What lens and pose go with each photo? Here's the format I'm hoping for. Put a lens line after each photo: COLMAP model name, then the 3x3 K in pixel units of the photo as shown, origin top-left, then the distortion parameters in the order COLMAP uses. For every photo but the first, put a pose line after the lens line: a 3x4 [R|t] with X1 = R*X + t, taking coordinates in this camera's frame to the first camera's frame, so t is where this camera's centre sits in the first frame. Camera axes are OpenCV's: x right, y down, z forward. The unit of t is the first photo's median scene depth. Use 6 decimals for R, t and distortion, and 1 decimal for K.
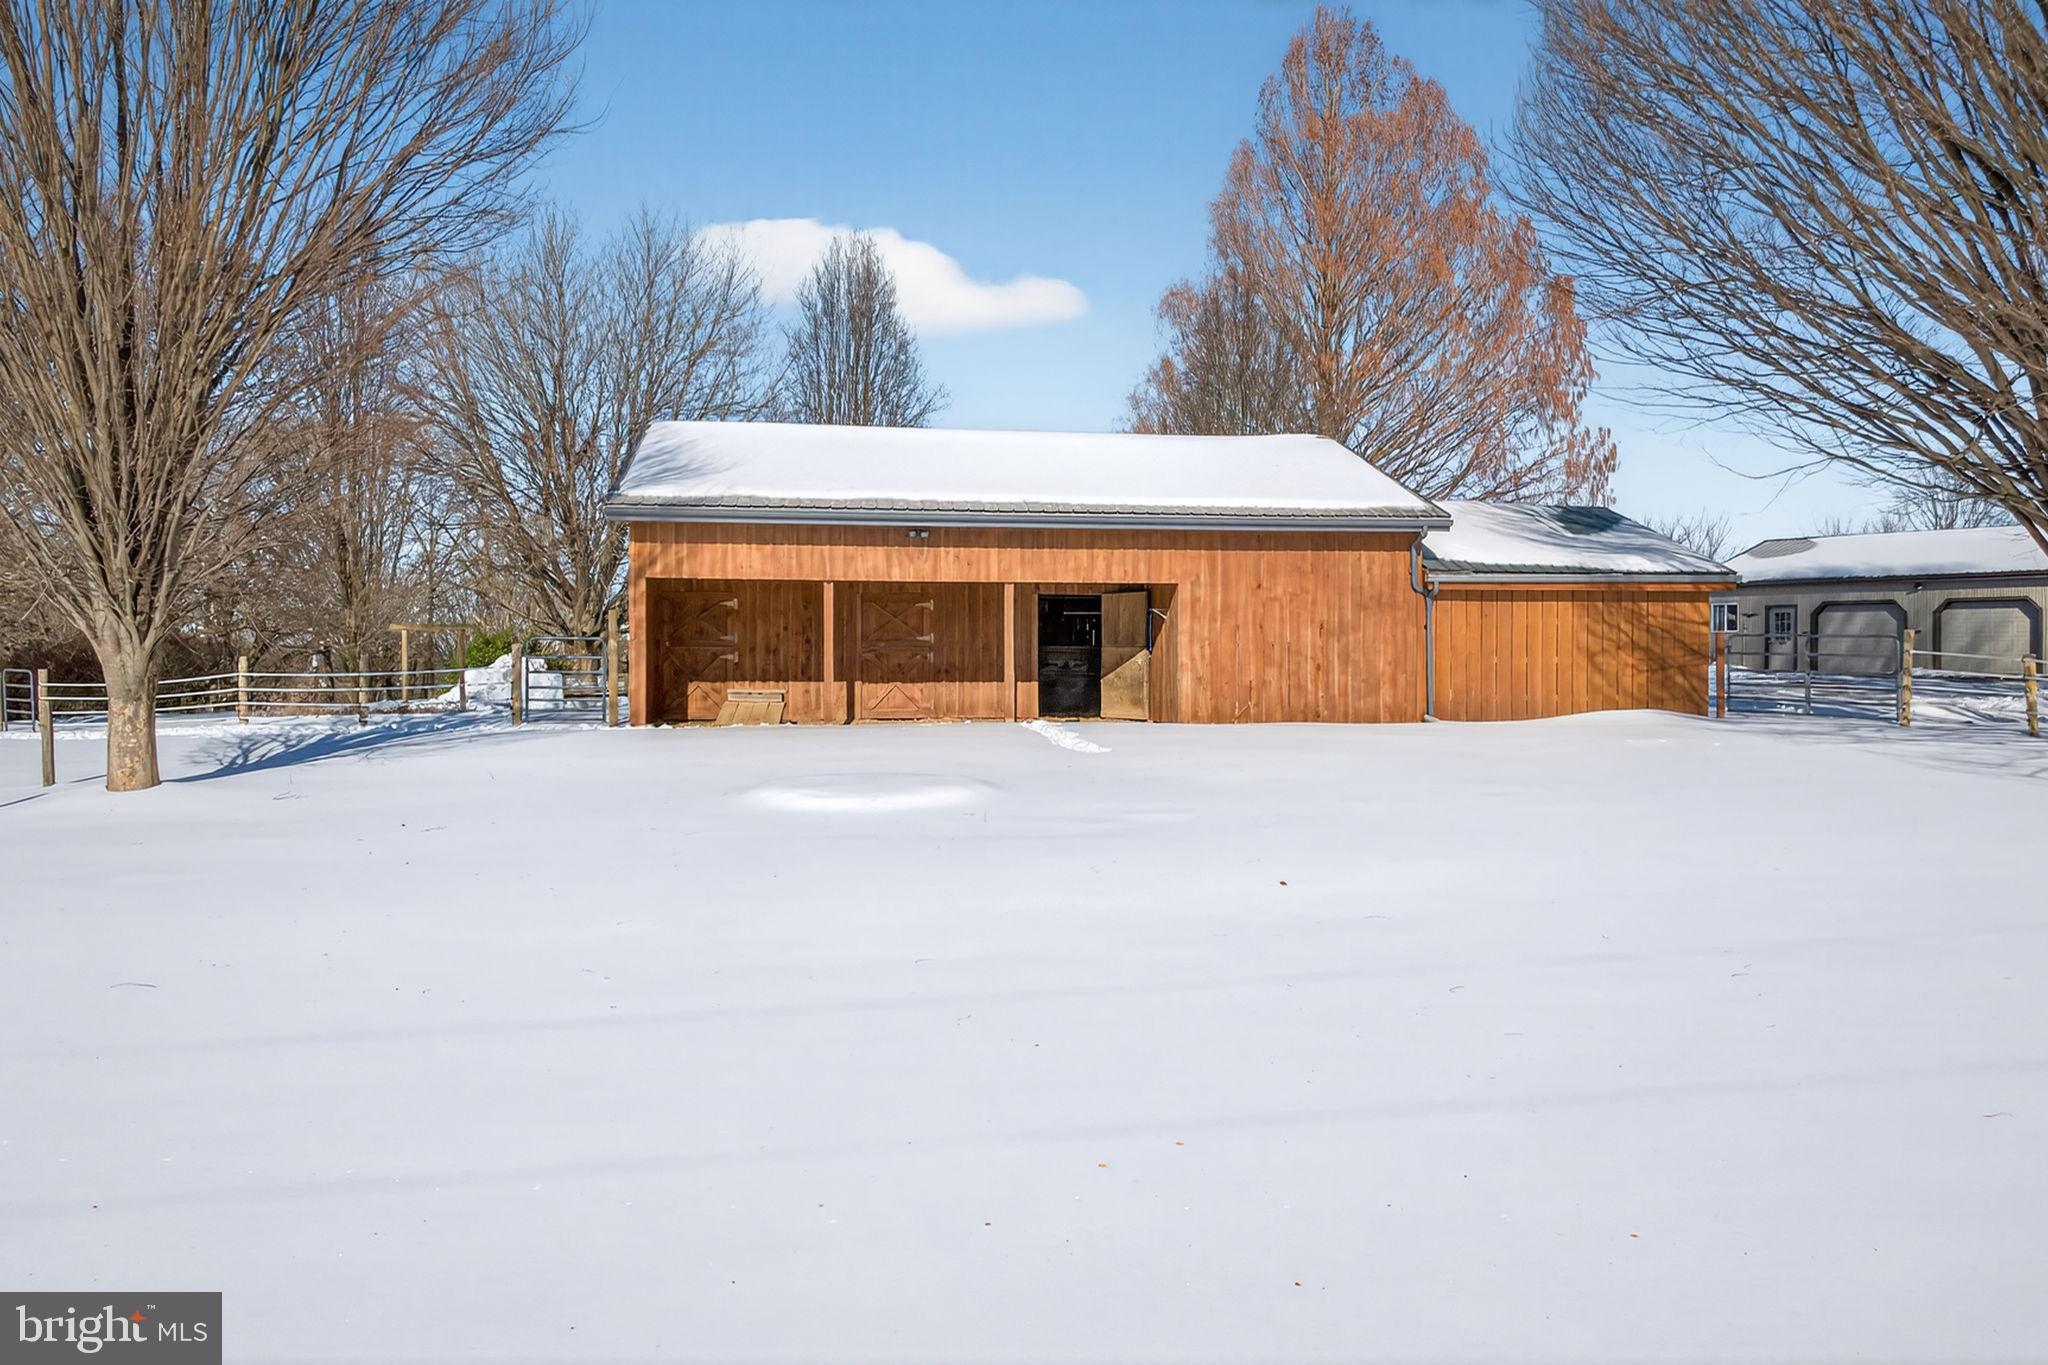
lens RADIAL K [[1728.6, 0, 1021.4], [0, 1728.6, 641.1], [0, 0, 1]] dist [0.059865, 0.000356]
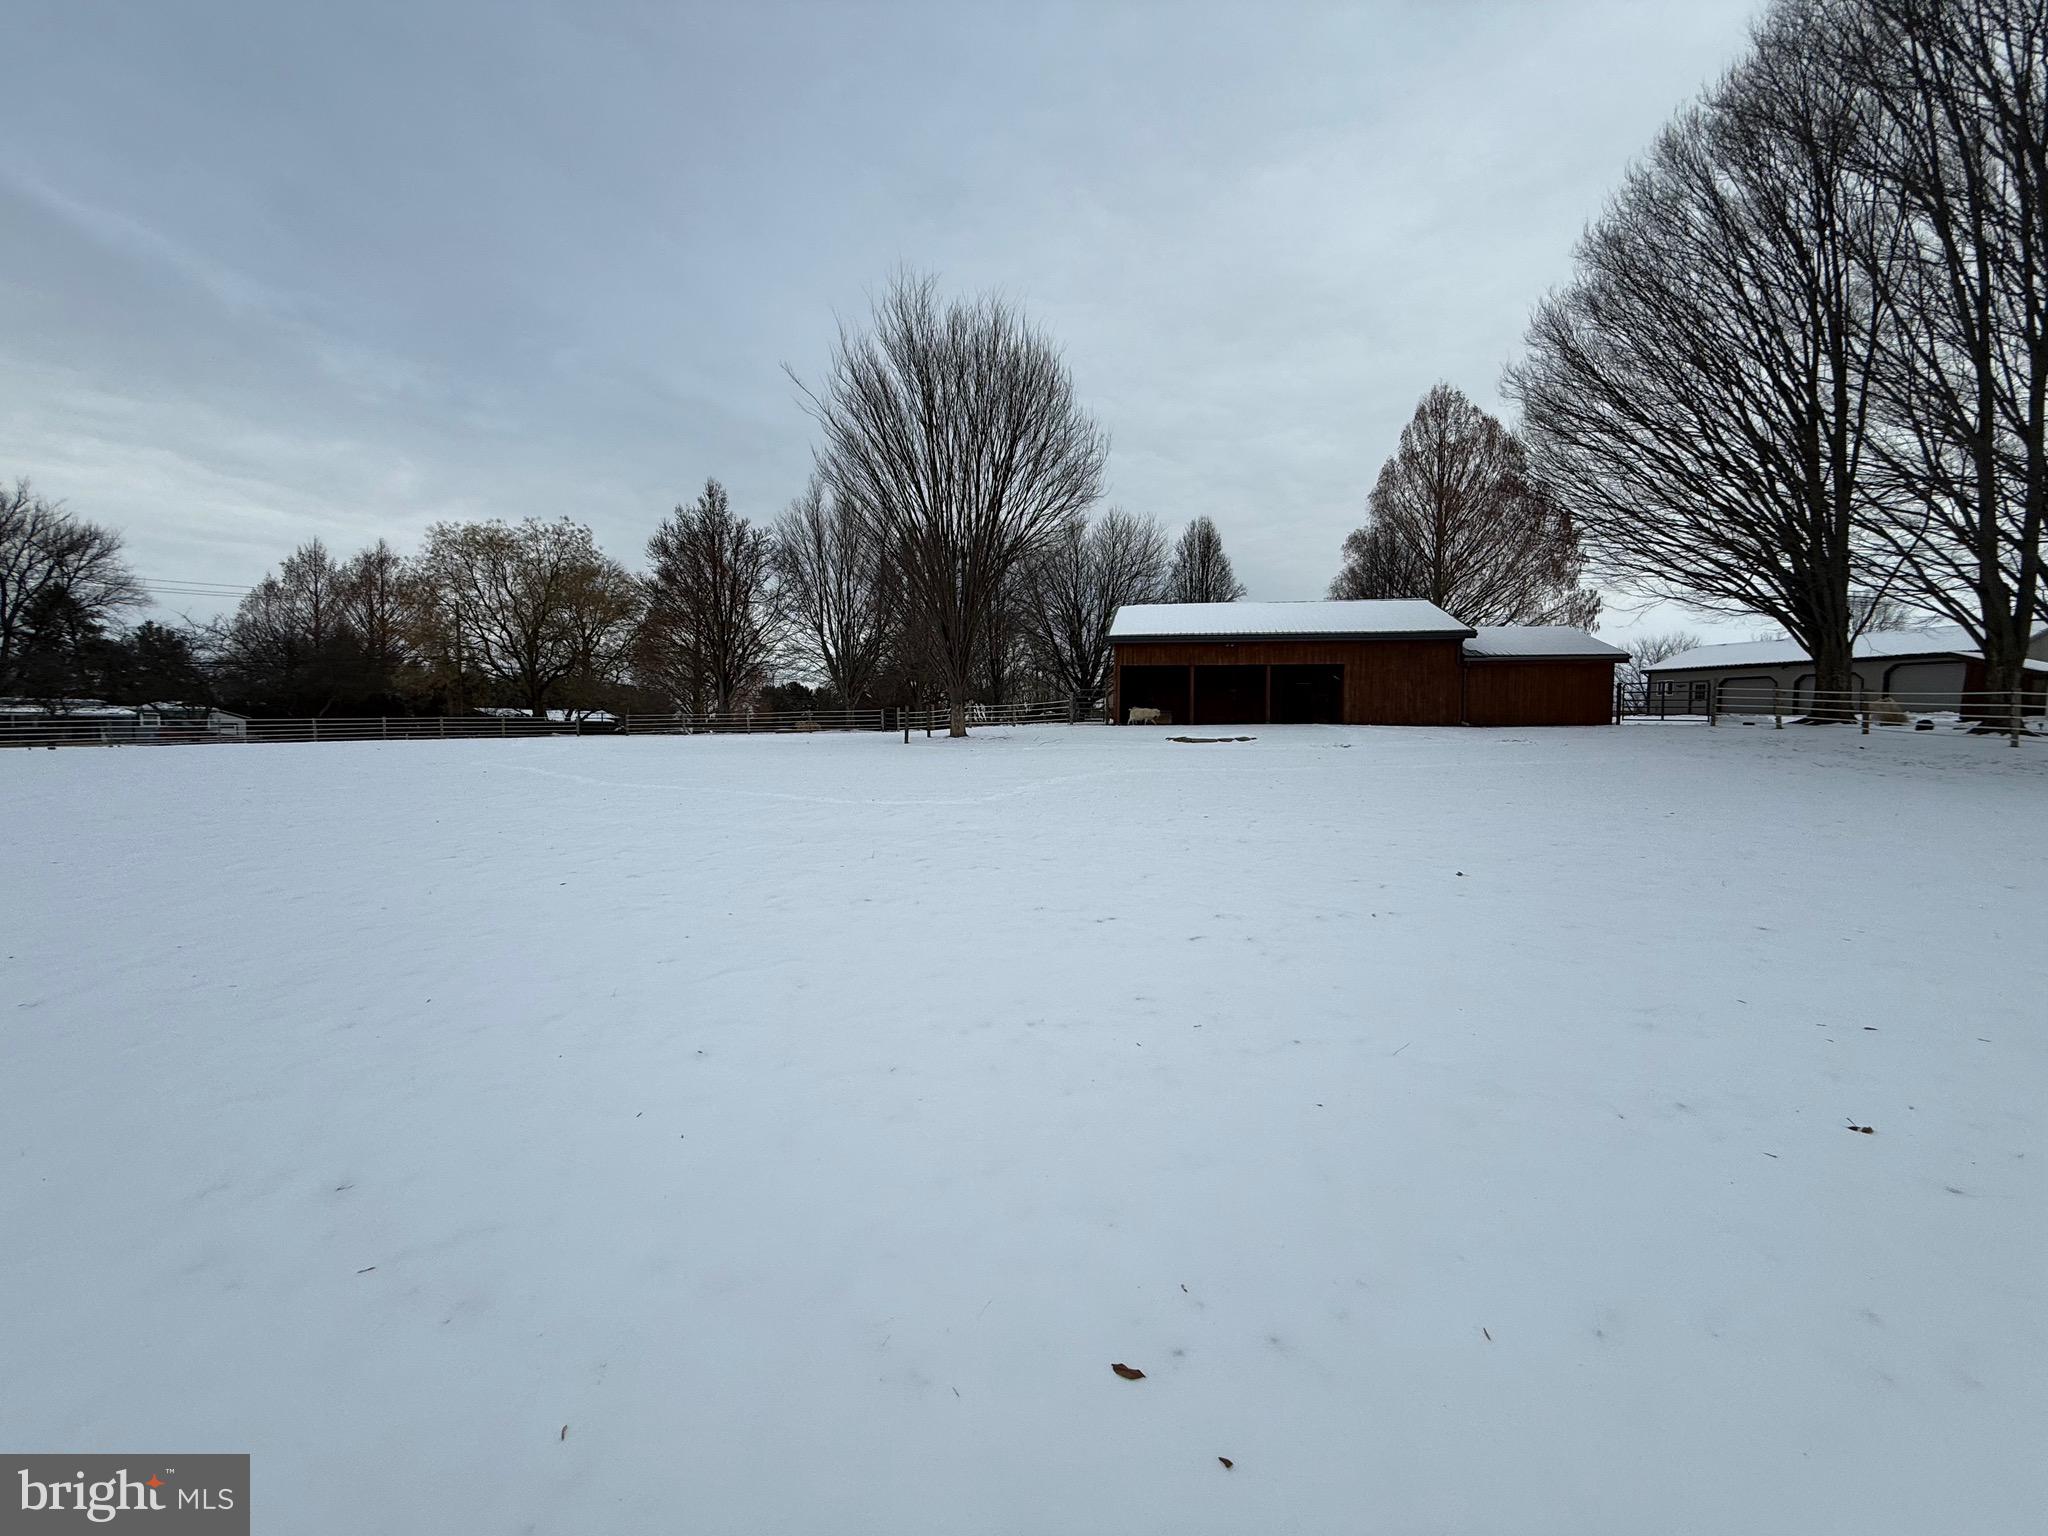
lens RADIAL K [[815.2, 0, 1017.1], [0, 815.2, 767.8], [0, 0, 1]] dist [-0.001172, 0.000825]
pose [[0.951474, 0.015948, -0.307315, 0.006464], [0.004429, 0.997843, 0.065494, 0.019880], [0.307697, -0.063677, 0.949351, -0.116509]]
